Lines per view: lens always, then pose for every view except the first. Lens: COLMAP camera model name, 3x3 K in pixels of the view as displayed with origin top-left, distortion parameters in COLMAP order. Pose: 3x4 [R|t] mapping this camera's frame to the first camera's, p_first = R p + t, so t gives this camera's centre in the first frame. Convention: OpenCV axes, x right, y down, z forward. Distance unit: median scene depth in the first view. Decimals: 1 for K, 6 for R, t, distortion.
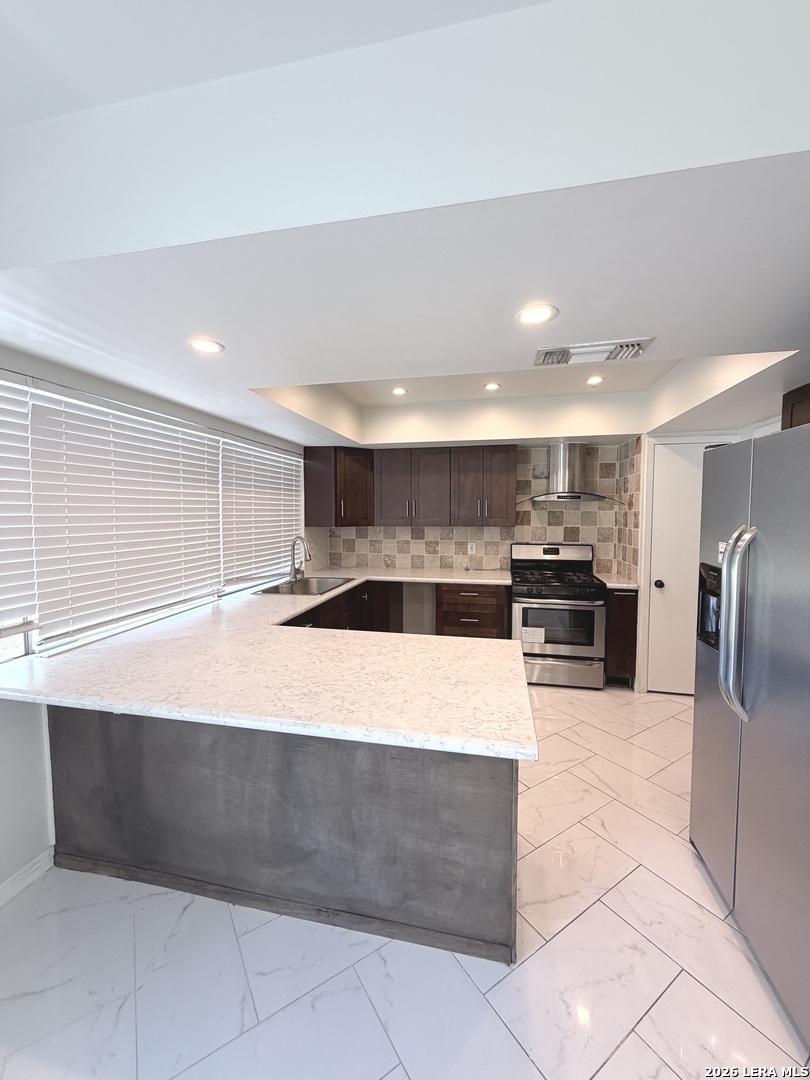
lens RADIAL K [[431.6, 0, 405.6], [0, 431.6, 536.3], [0, 0, 1]] dist [-0.000982, 0.000015]
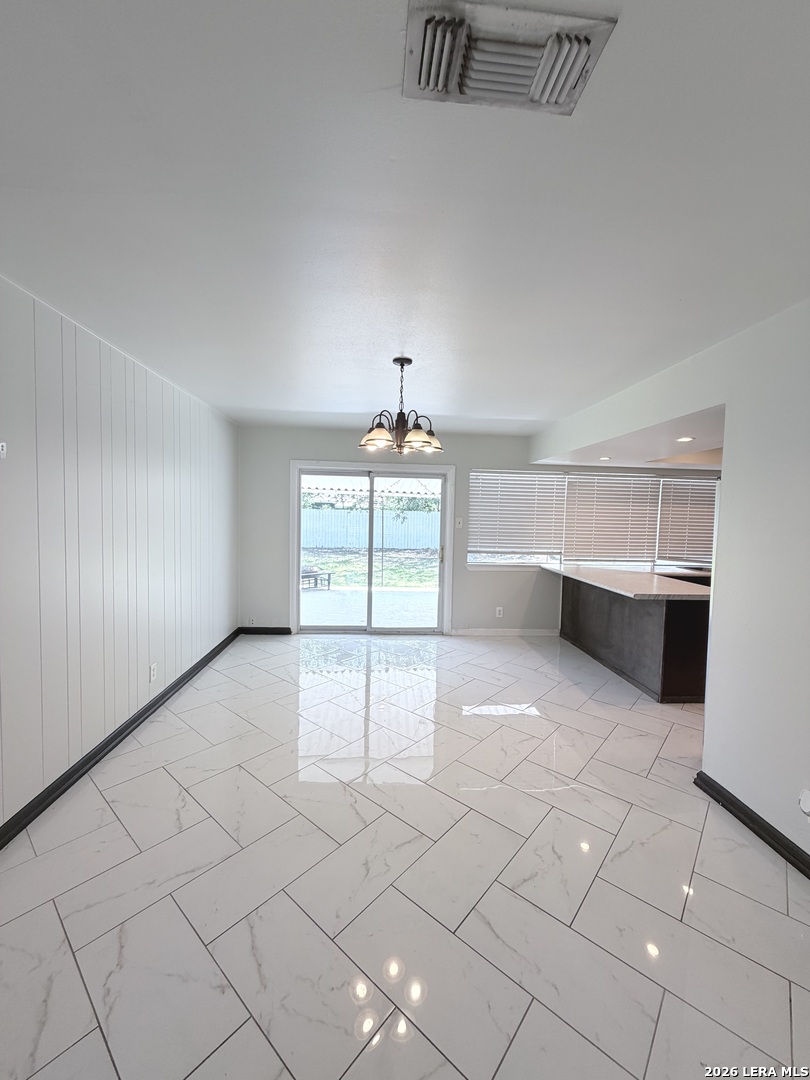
lens RADIAL K [[431.6, 0, 405.6], [0, 431.6, 536.3], [0, 0, 1]] dist [-0.000982, 0.000015]
pose [[0.279457, 0.057454, -0.958438, 1.045650], [-0.079706, 0.996151, 0.036474, 0.037031], [0.956844, 0.066200, 0.282961, -0.553243]]
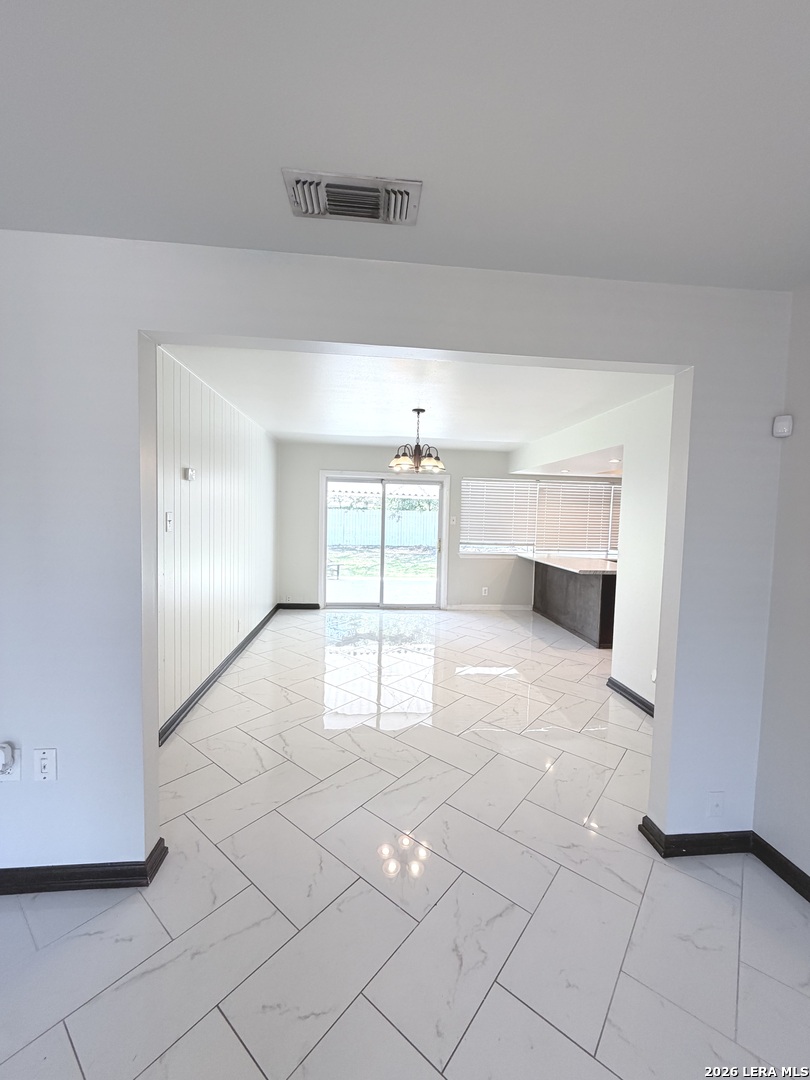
lens RADIAL K [[431.6, 0, 405.6], [0, 431.6, 536.3], [0, 0, 1]] dist [-0.000982, 0.000015]
pose [[0.304498, 0.059230, -0.950670, 1.459896], [-0.080985, 0.996061, 0.036119, 0.050935], [0.949064, 0.065991, 0.308095, -0.762380]]
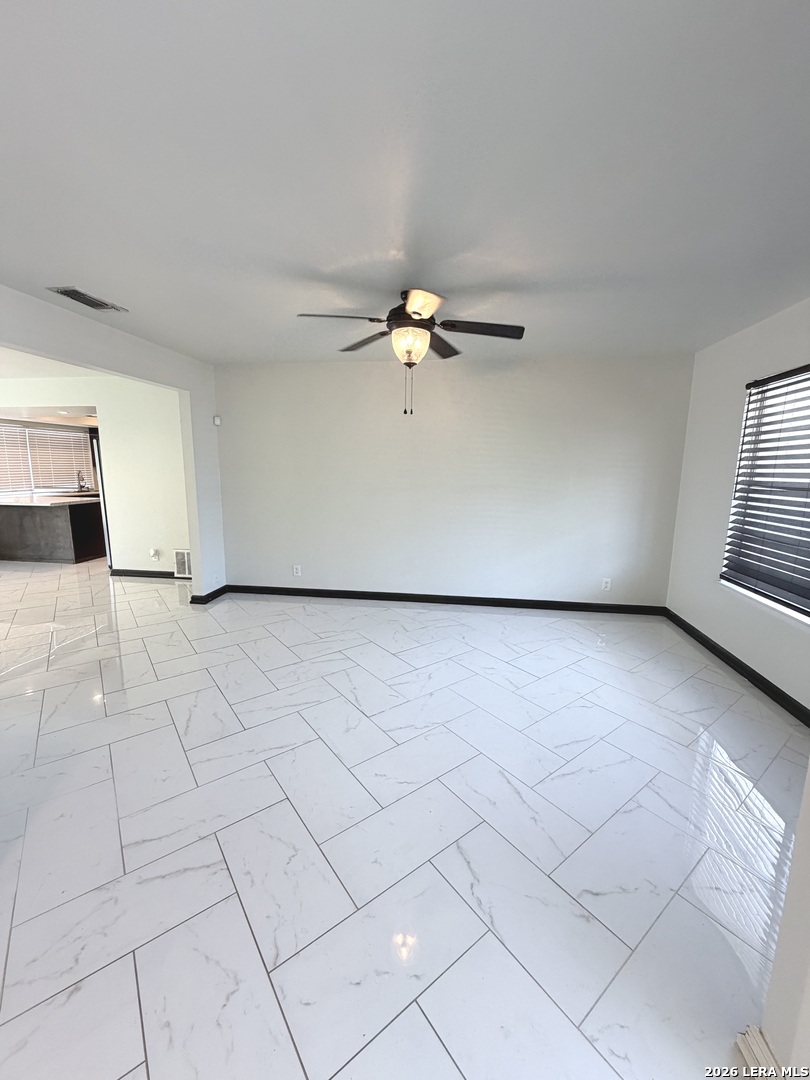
lens RADIAL K [[431.6, 0, 405.6], [0, 431.6, 536.3], [0, 0, 1]] dist [-0.000982, 0.000015]
pose [[0.997582, -0.001593, 0.069479, 1.596051], [-0.005684, 0.994517, 0.104422, 0.119129], [-0.069265, -0.104564, 0.992103, -1.709656]]
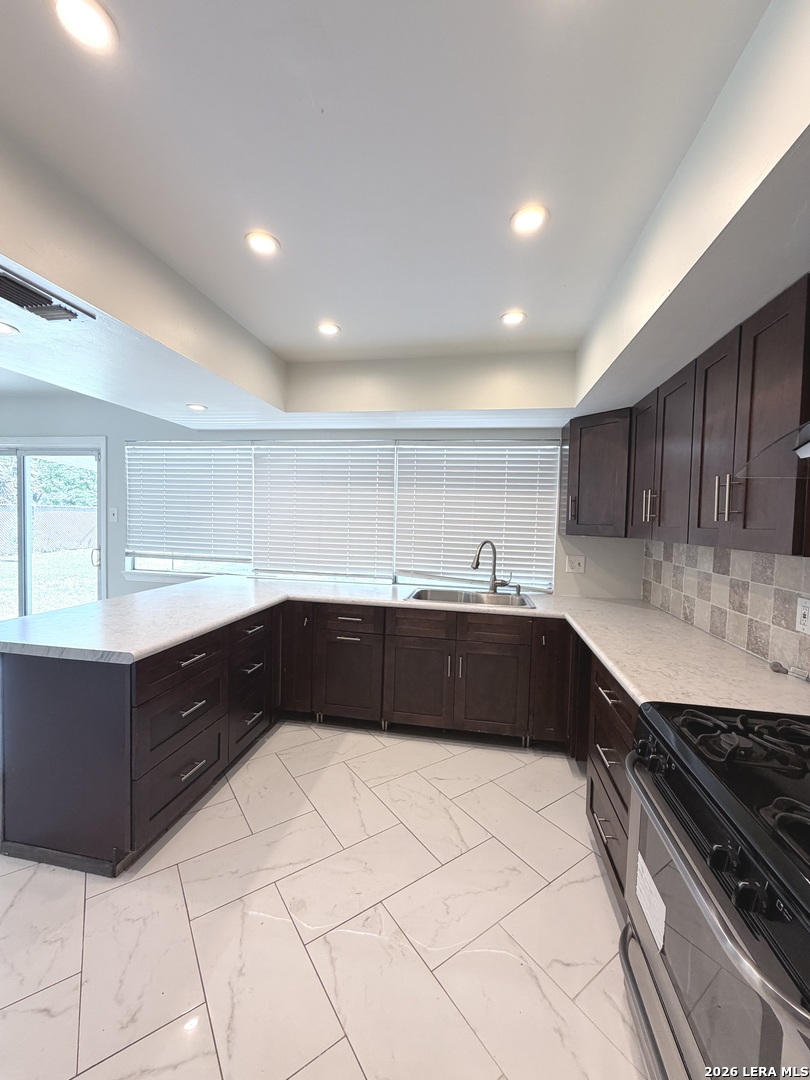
lens RADIAL K [[431.6, 0, 405.6], [0, 431.6, 536.3], [0, 0, 1]] dist [-0.000982, 0.000015]
pose [[0.035381, 0.039873, -0.998578, 0.735269], [-0.087856, 0.995459, 0.036635, -0.030903], [0.995505, 0.086435, 0.038723, 0.999489]]
